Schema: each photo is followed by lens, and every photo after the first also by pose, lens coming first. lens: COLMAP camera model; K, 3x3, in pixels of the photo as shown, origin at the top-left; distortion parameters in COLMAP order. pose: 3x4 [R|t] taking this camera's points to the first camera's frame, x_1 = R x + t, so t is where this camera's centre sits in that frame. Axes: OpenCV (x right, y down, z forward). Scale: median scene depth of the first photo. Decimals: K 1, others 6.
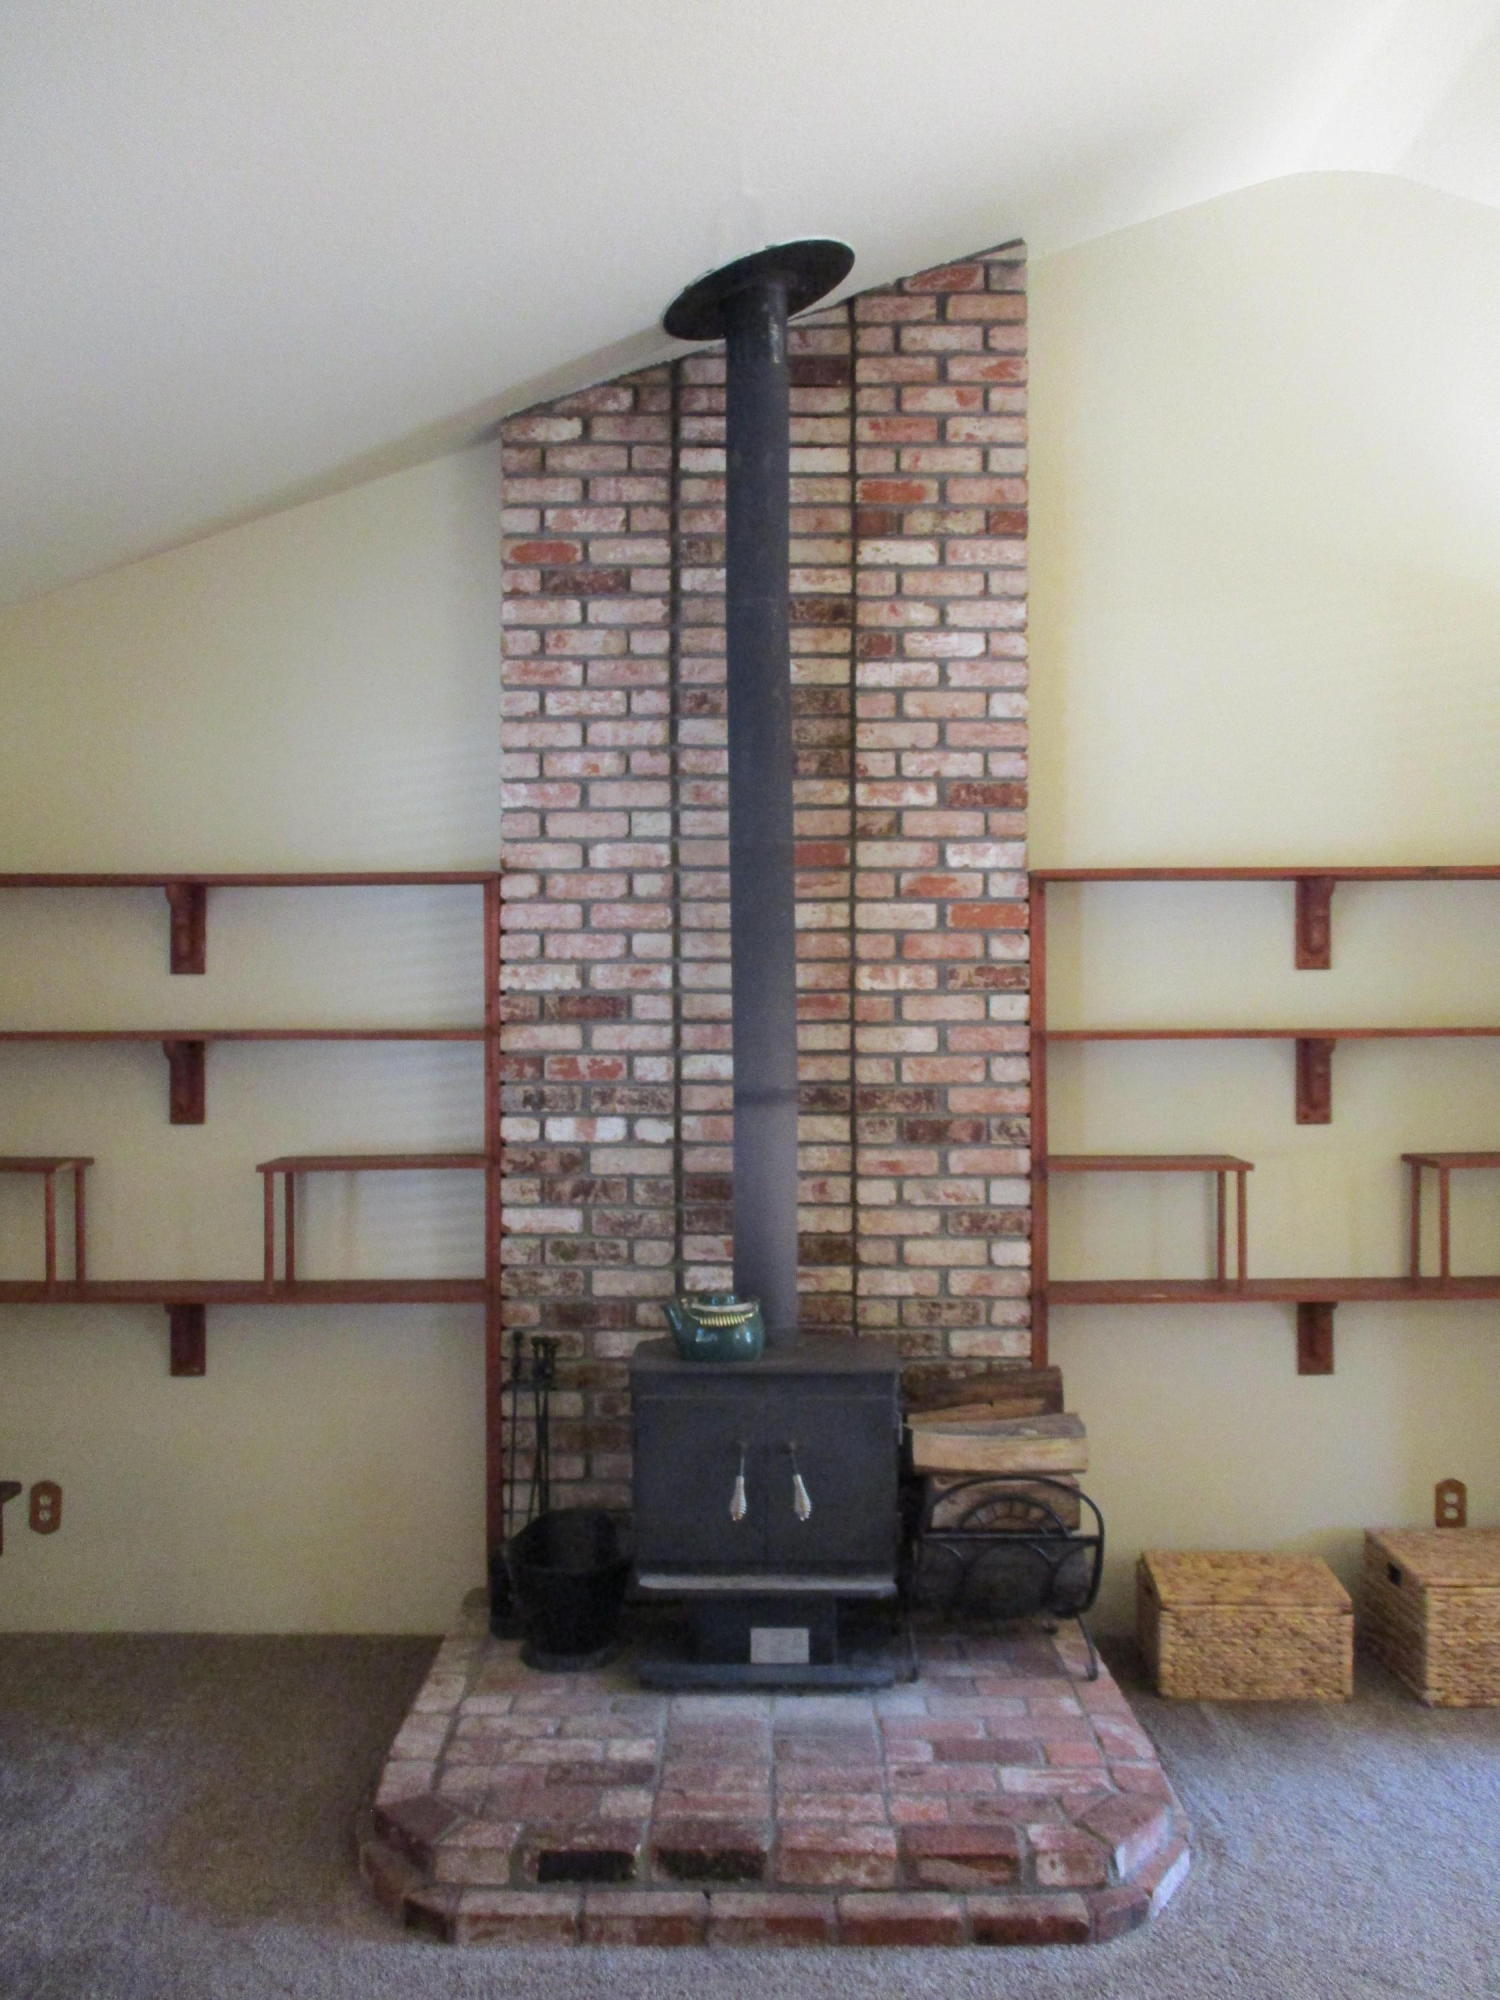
lens RADIAL K [[1675.7, 0, 742.6], [0, 1675.7, 1003.1], [0, 0, 1]] dist [-0.027415, 0.021290]
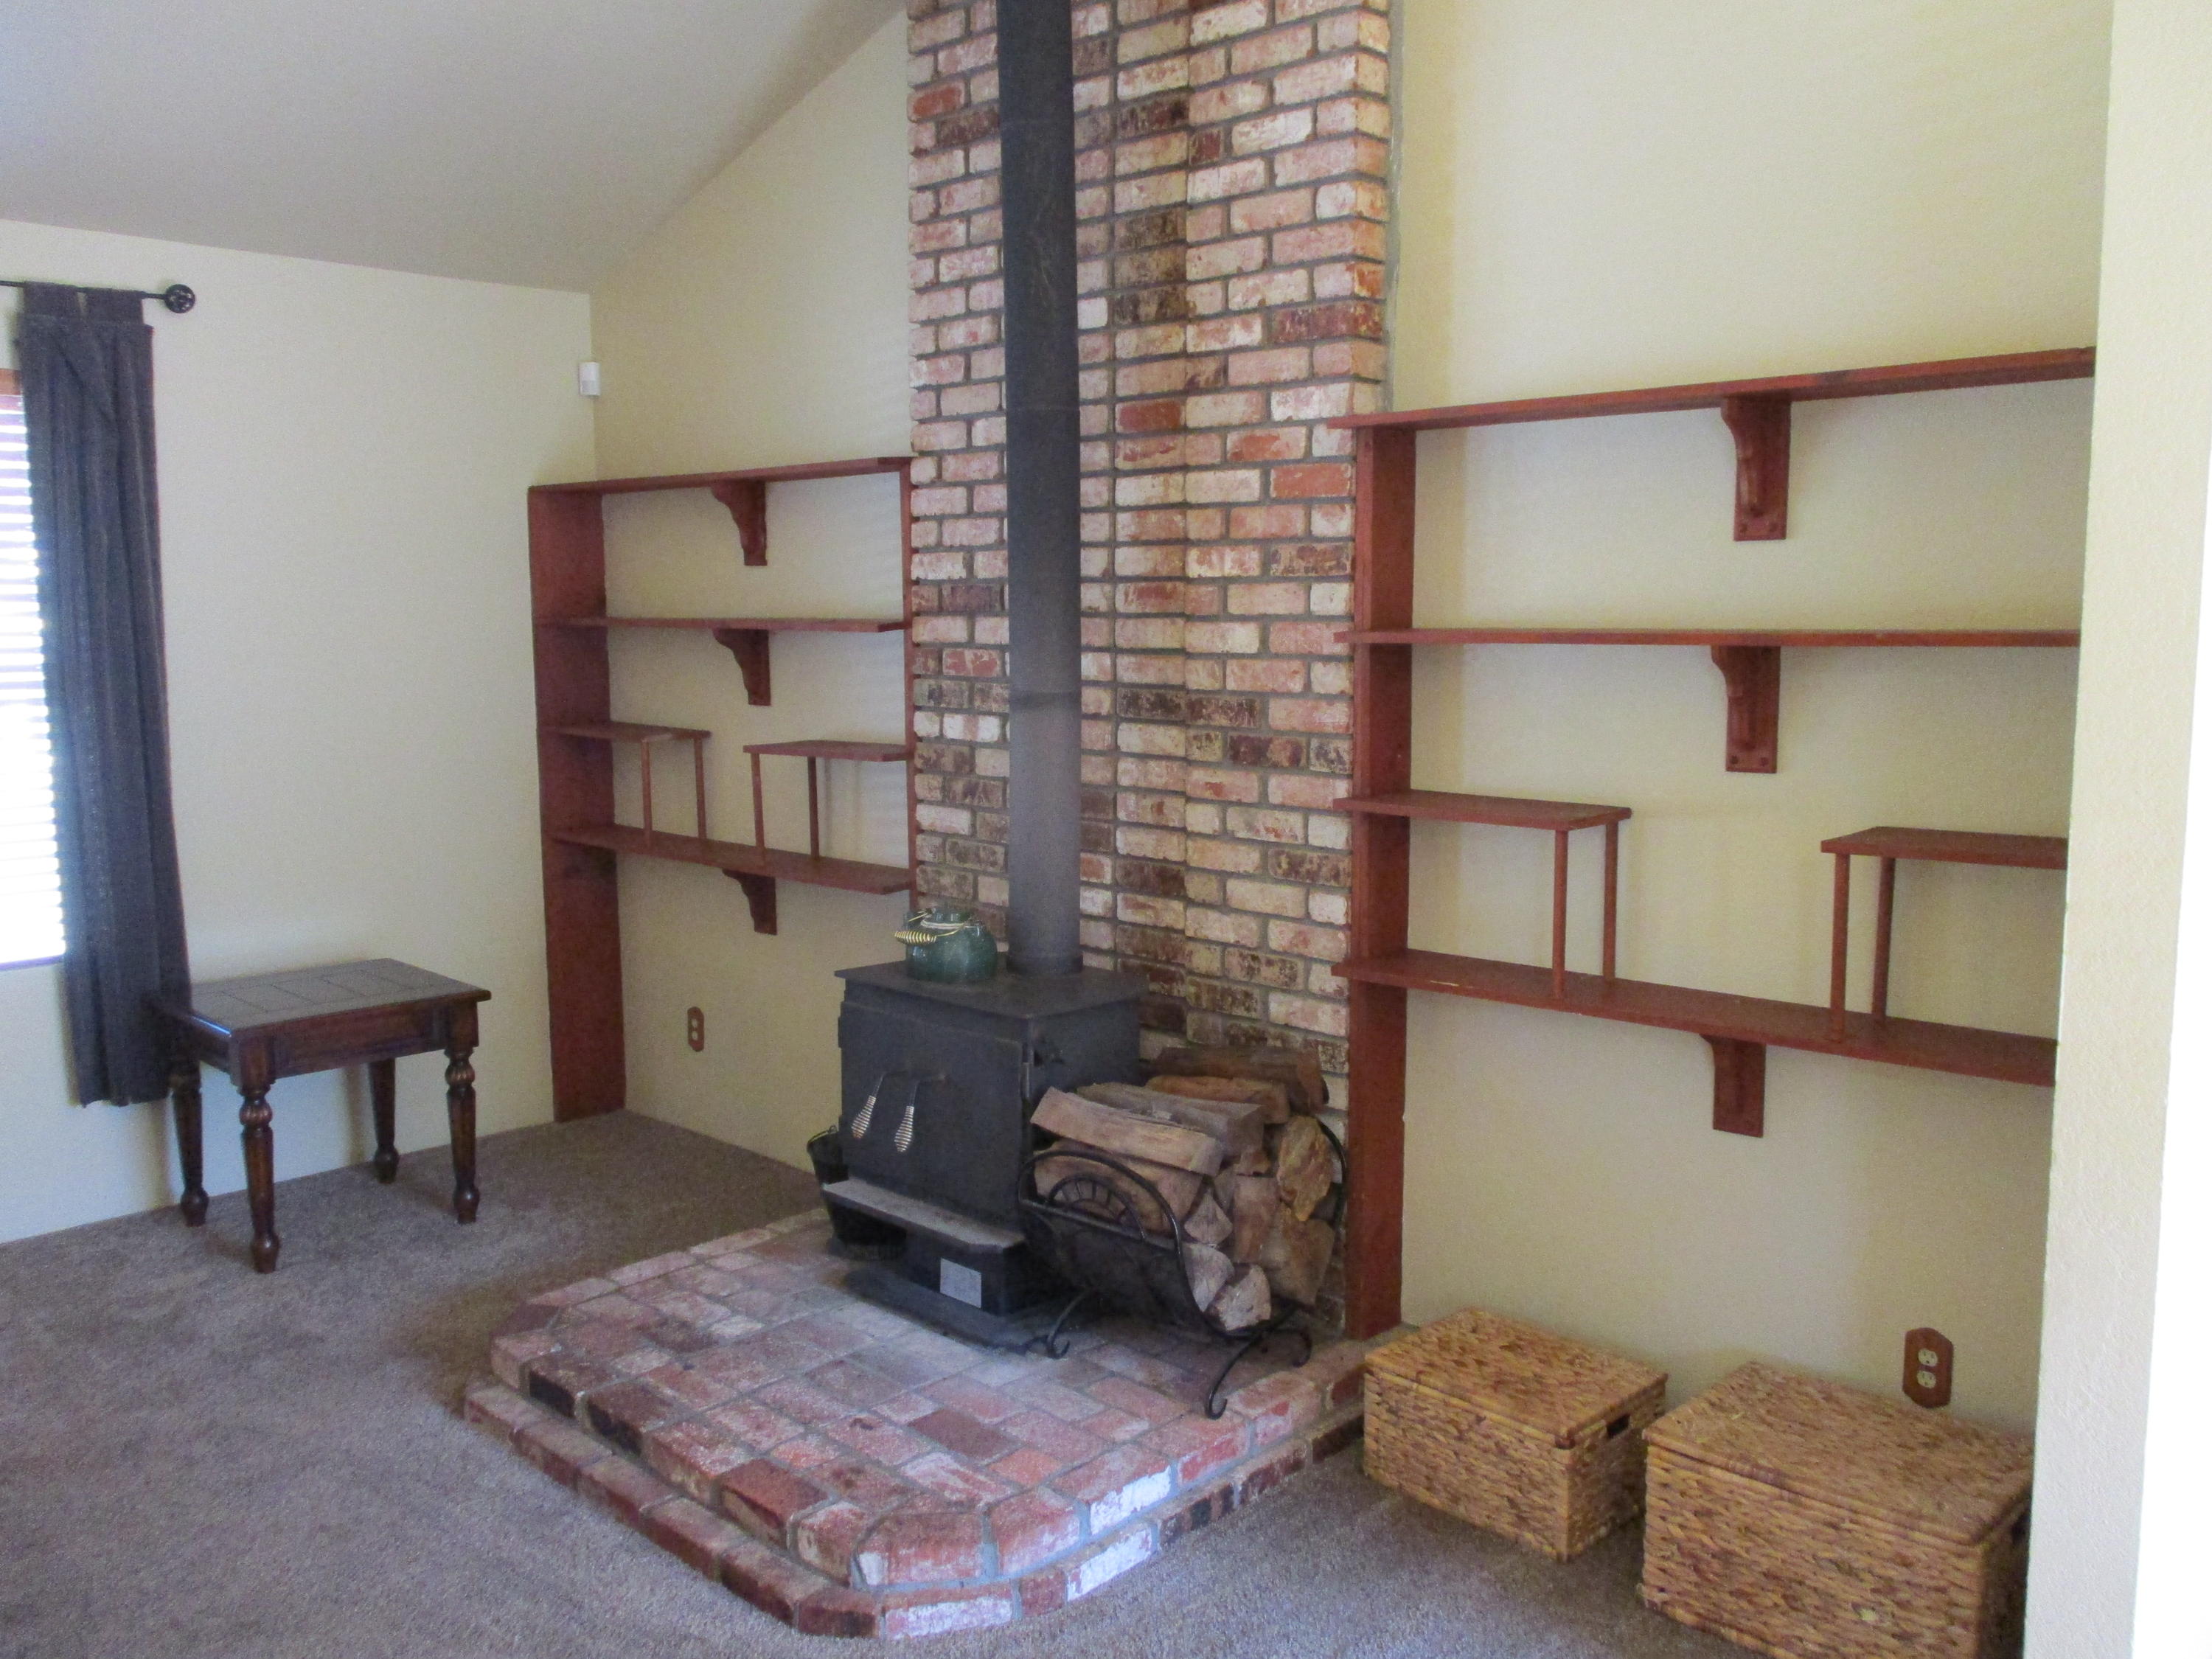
lens RADIAL K [[1853.3, 0, 1106.0], [0, 1853.3, 829.5], [0, 0, 1]] dist [-0.027415, 0.021290]
pose [[0.727333, 0.085827, -0.680897, 0.683058], [0.011412, 0.990499, 0.137042, -0.010471], [0.686190, -0.107446, 0.719444, 0.291891]]
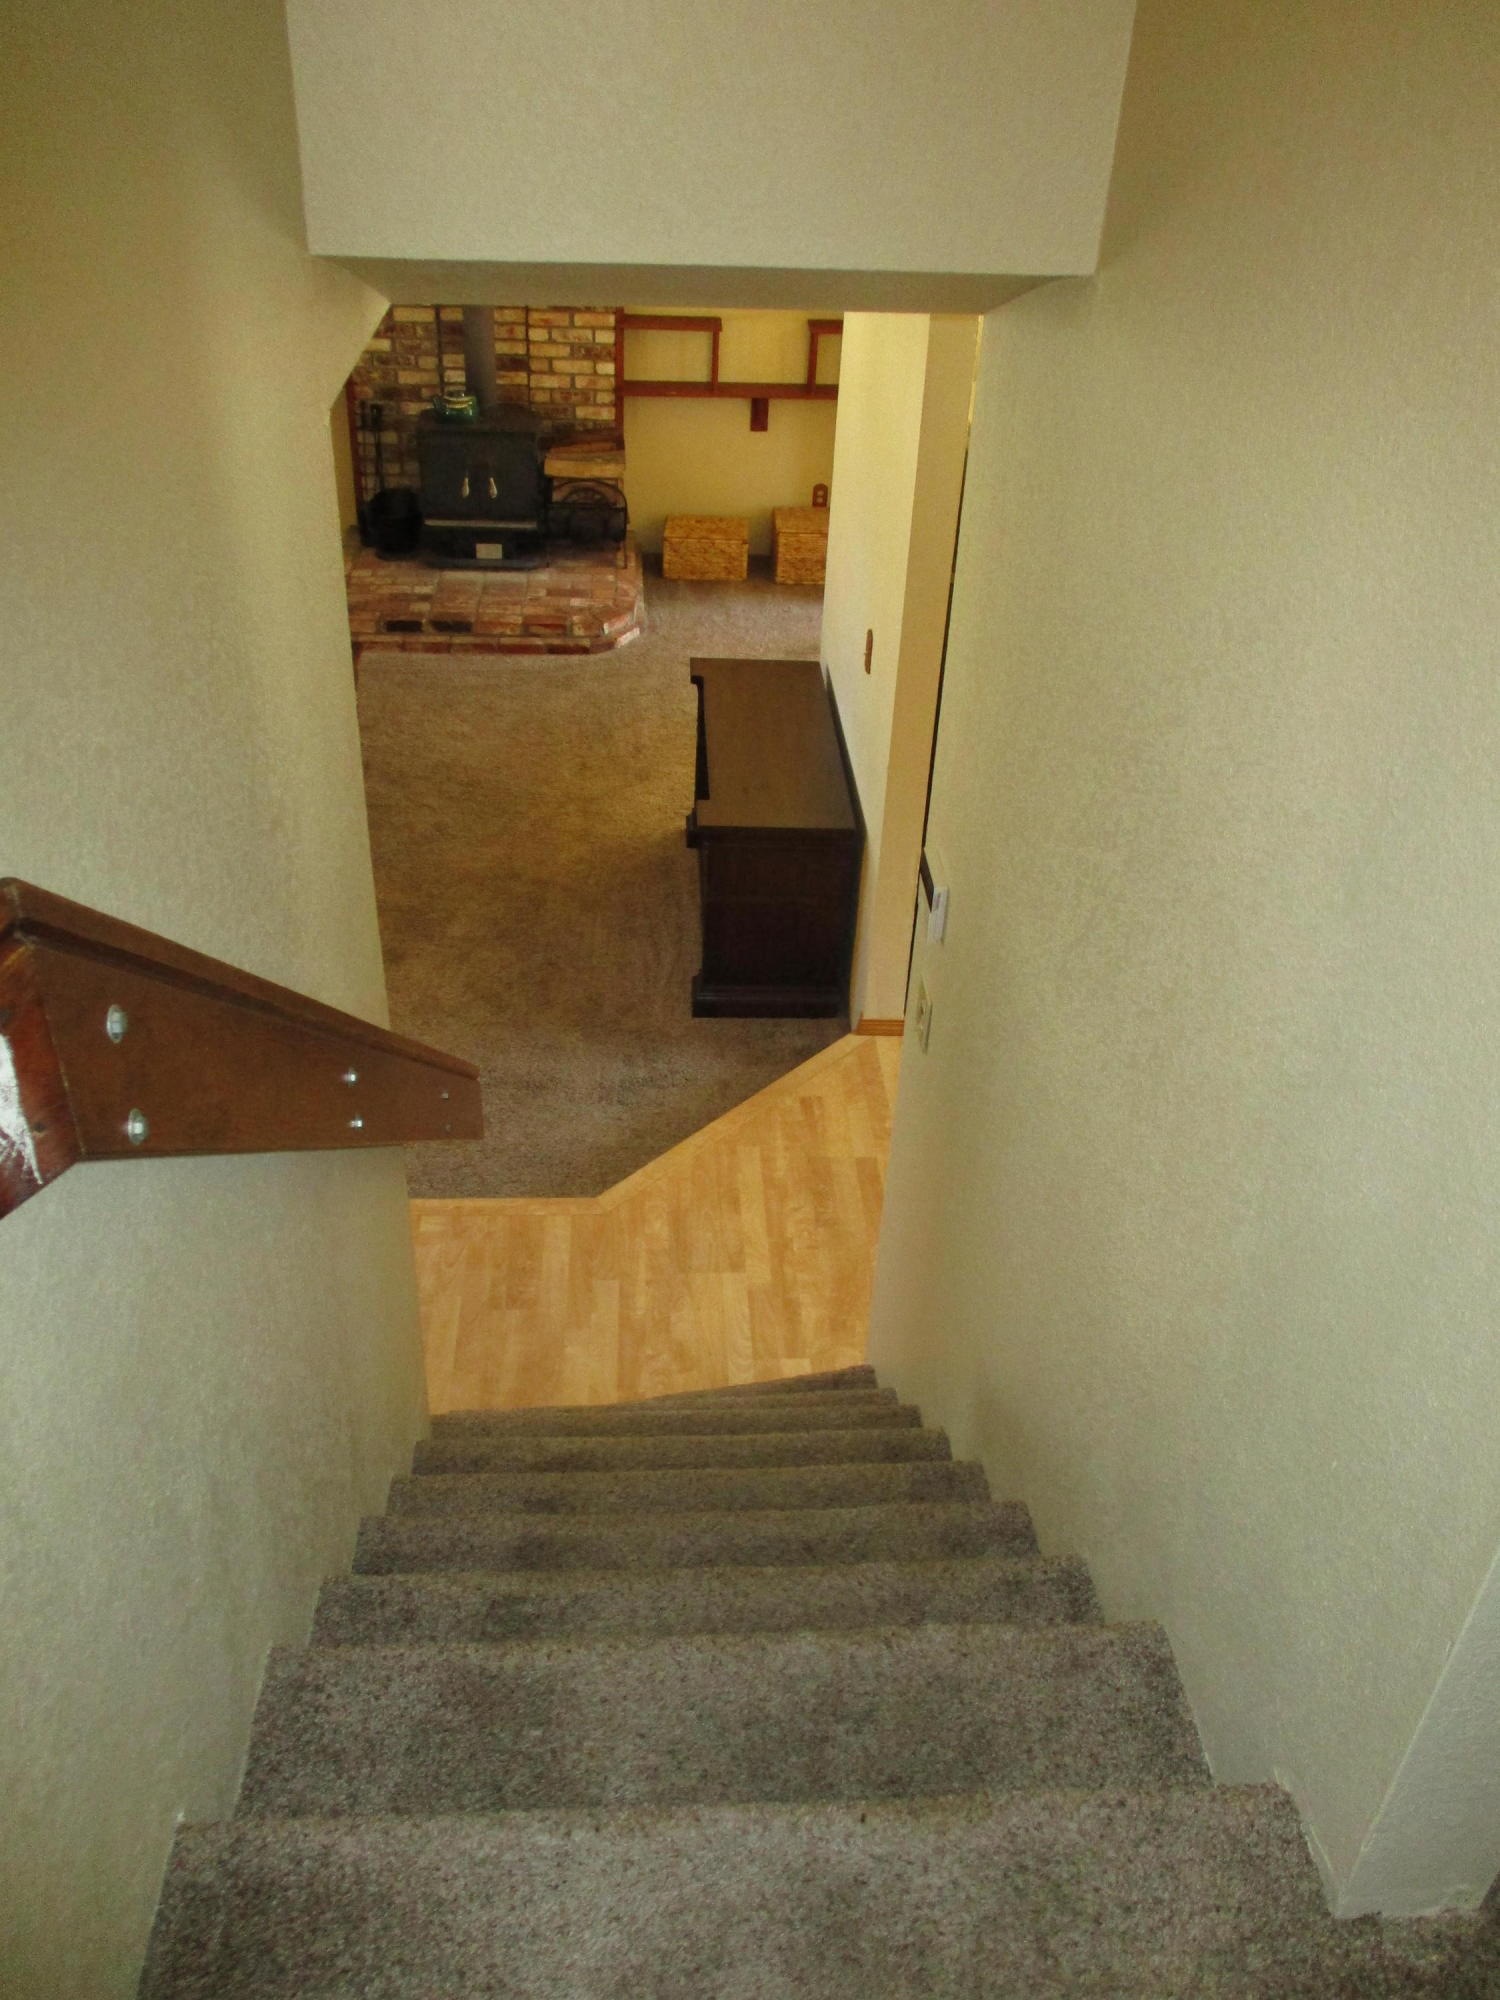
lens RADIAL K [[1675.7, 0, 742.6], [0, 1675.7, 1003.1], [0, 0, 1]] dist [-0.027415, 0.021290]
pose [[0.996719, -0.000717, 0.080942, 0.161569], [-0.045553, 0.821623, 0.568209, -0.376871], [-0.066911, -0.570031, 0.818894, -1.112804]]
